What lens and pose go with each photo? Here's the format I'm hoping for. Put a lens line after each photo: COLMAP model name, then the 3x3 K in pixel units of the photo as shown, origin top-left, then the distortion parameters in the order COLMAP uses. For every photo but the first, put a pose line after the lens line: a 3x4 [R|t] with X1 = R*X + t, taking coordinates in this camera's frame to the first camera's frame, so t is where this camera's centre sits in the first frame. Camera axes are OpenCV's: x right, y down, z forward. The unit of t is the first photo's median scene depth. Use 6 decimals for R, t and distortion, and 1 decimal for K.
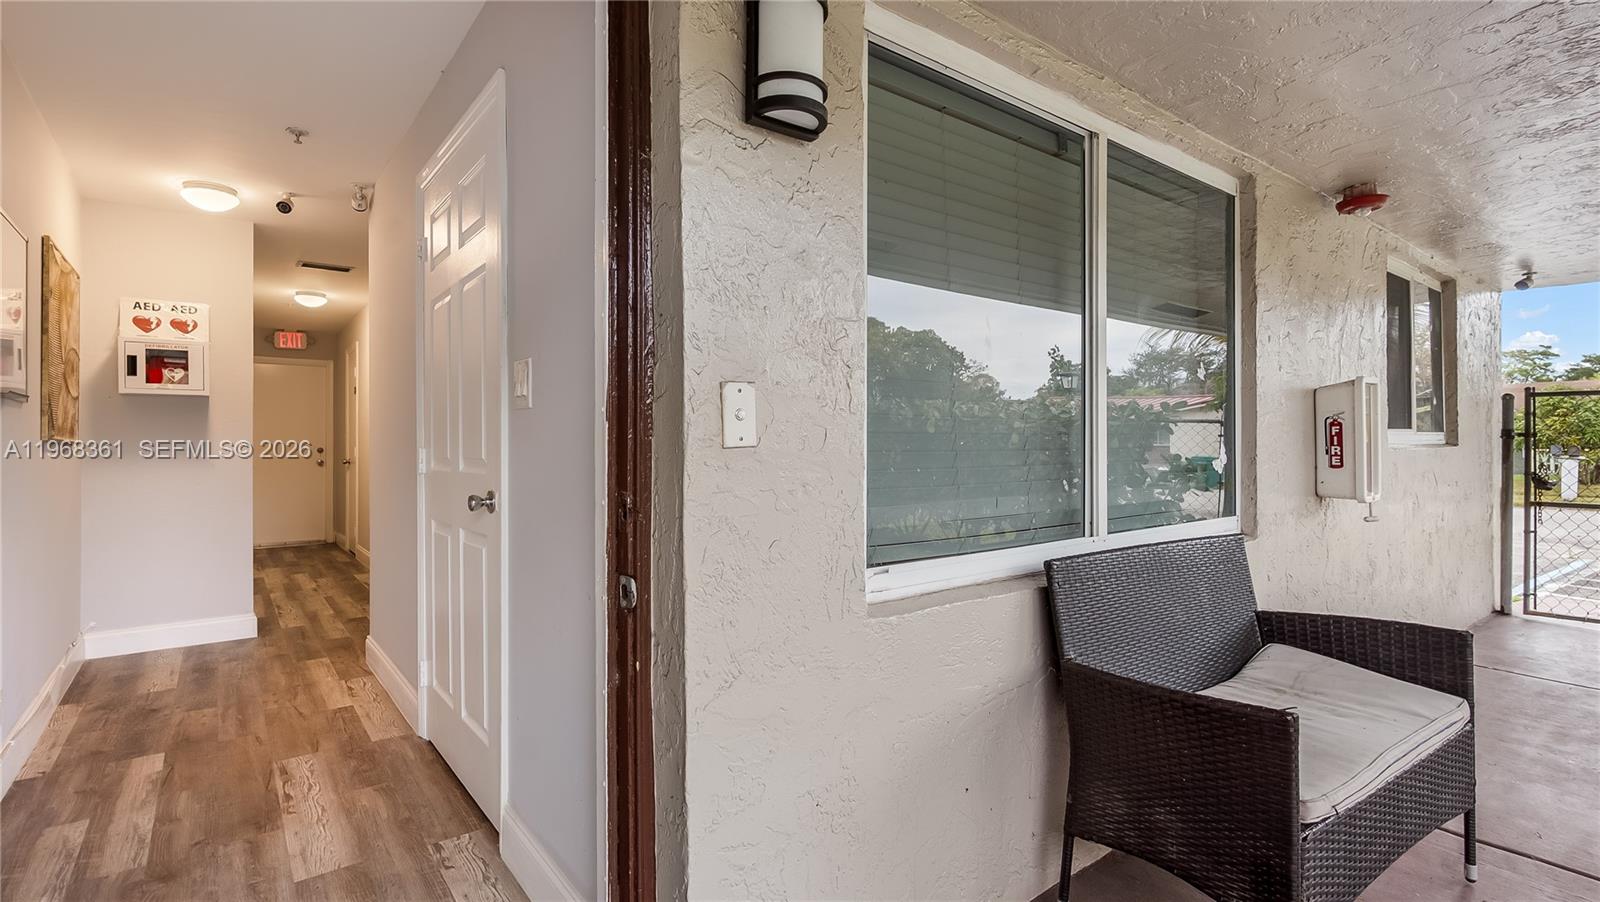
lens RADIAL K [[739.1, 0, 801.0], [0, 739.1, 443.9], [0, 0, 1]] dist [-0.017113, -0.000543]
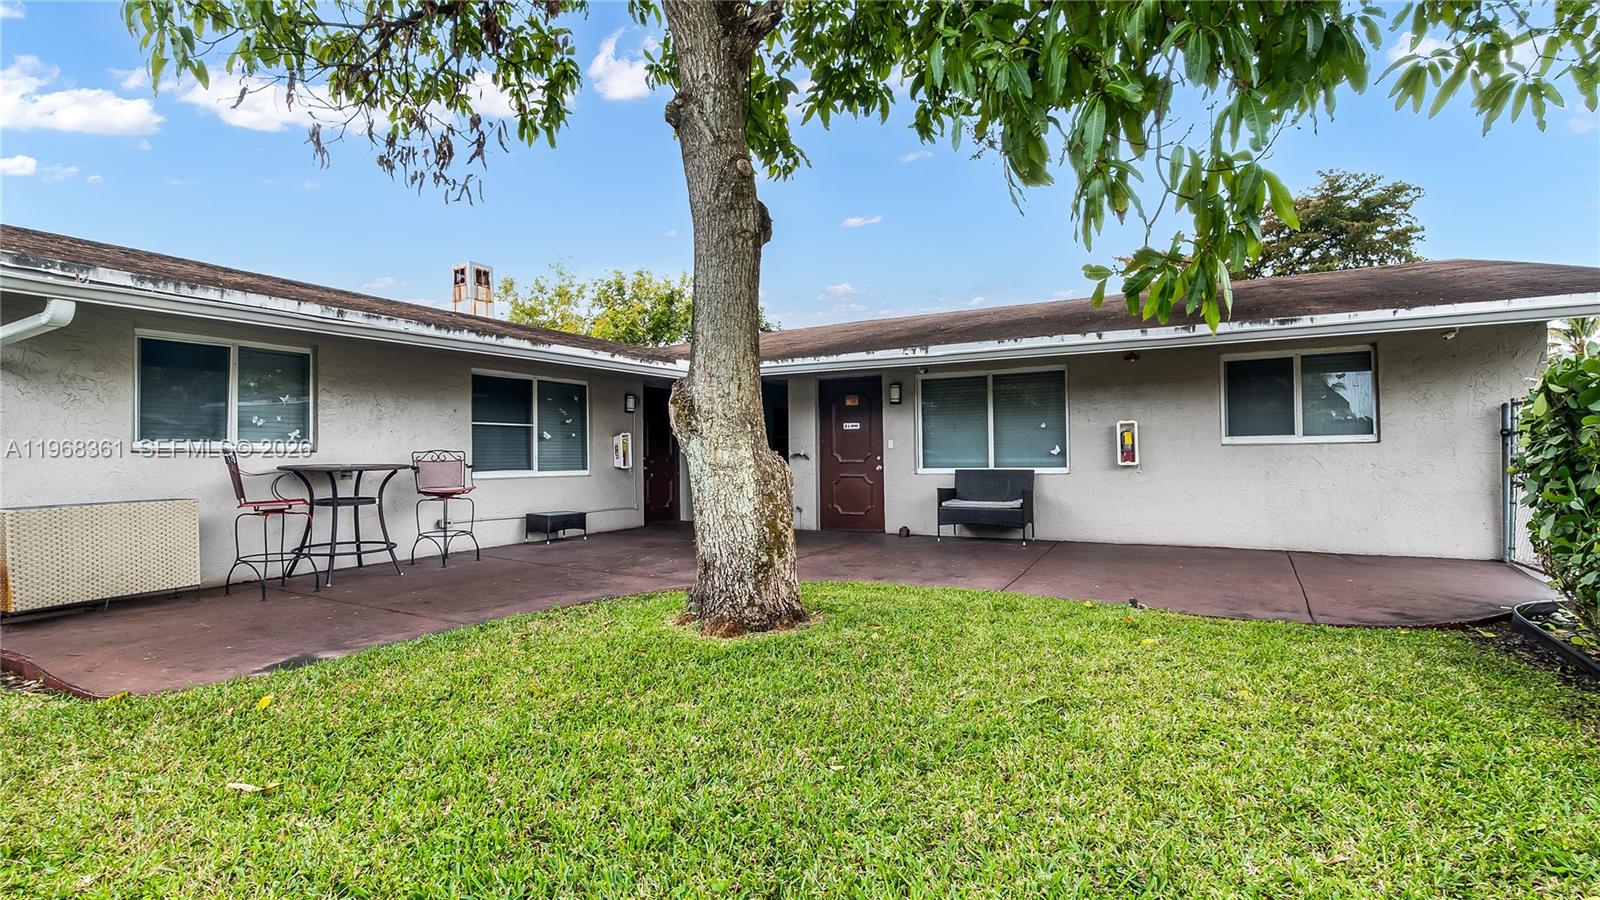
lens RADIAL K [[739.1, 0, 801.0], [0, 739.1, 442.9], [0, 0, 1]] dist [-0.017113, -0.000543]
pose [[0.402860, -0.023324, -0.914964, 3.892584], [0.006454, 0.999723, -0.022643, 0.067783], [0.915239, 0.003217, 0.402899, -1.756633]]
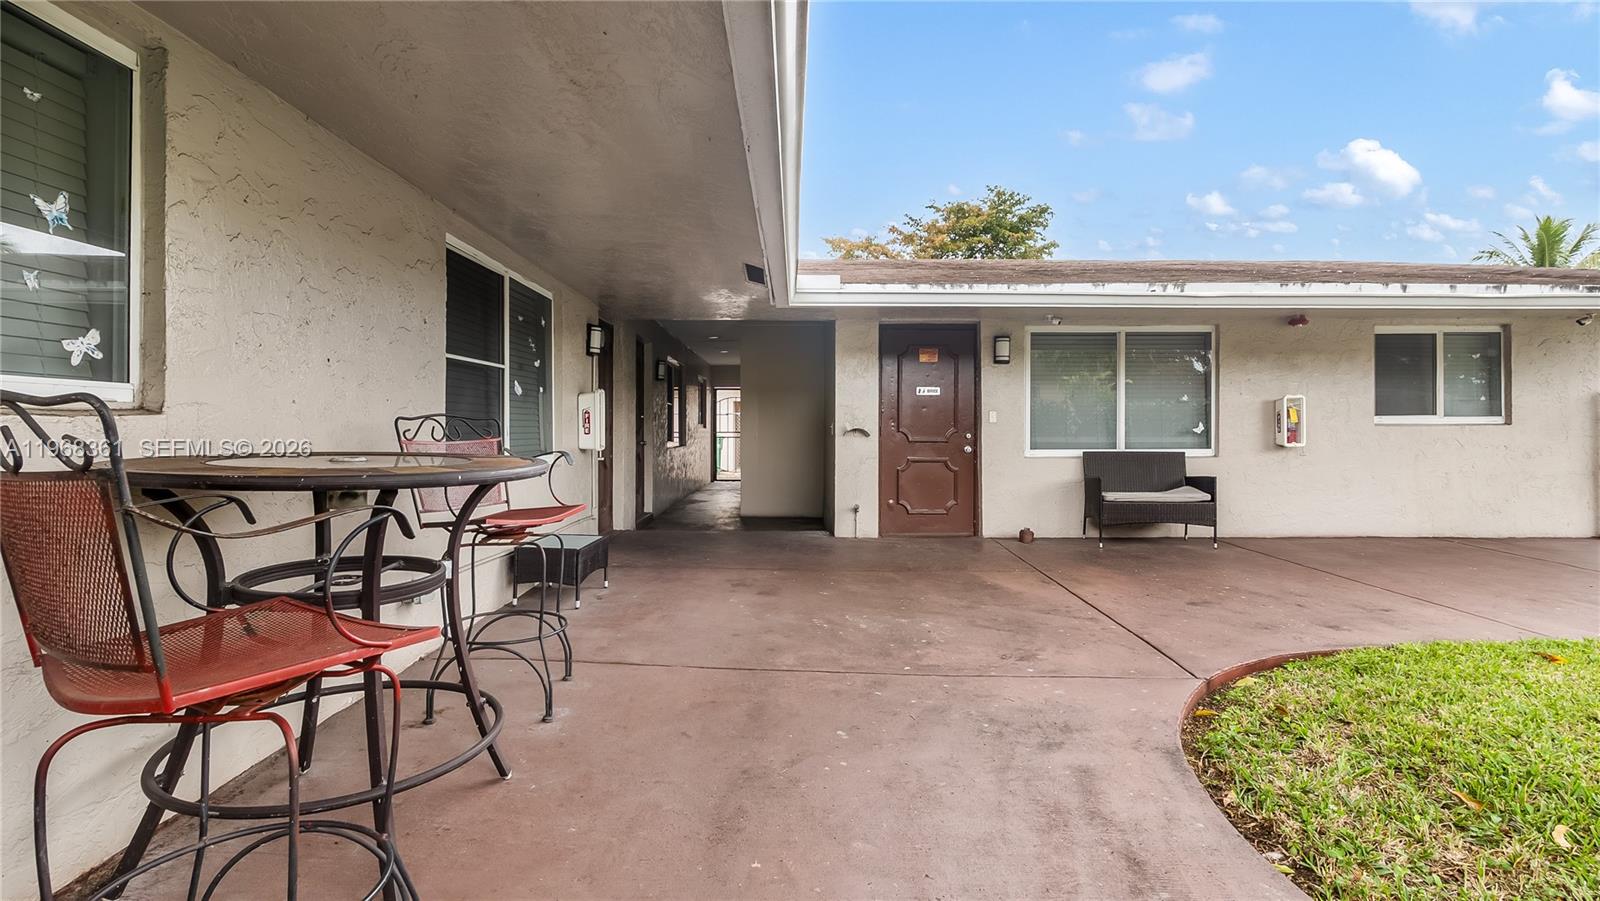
lens RADIAL K [[739.1, 0, 801.0], [0, 739.1, 443.4], [0, 0, 1]] dist [-0.017113, -0.000543]
pose [[0.781357, 0.011602, -0.623977, 1.376736], [-0.002230, 0.999873, 0.015800, 0.045353], [0.624081, -0.010954, 0.781283, -2.608884]]
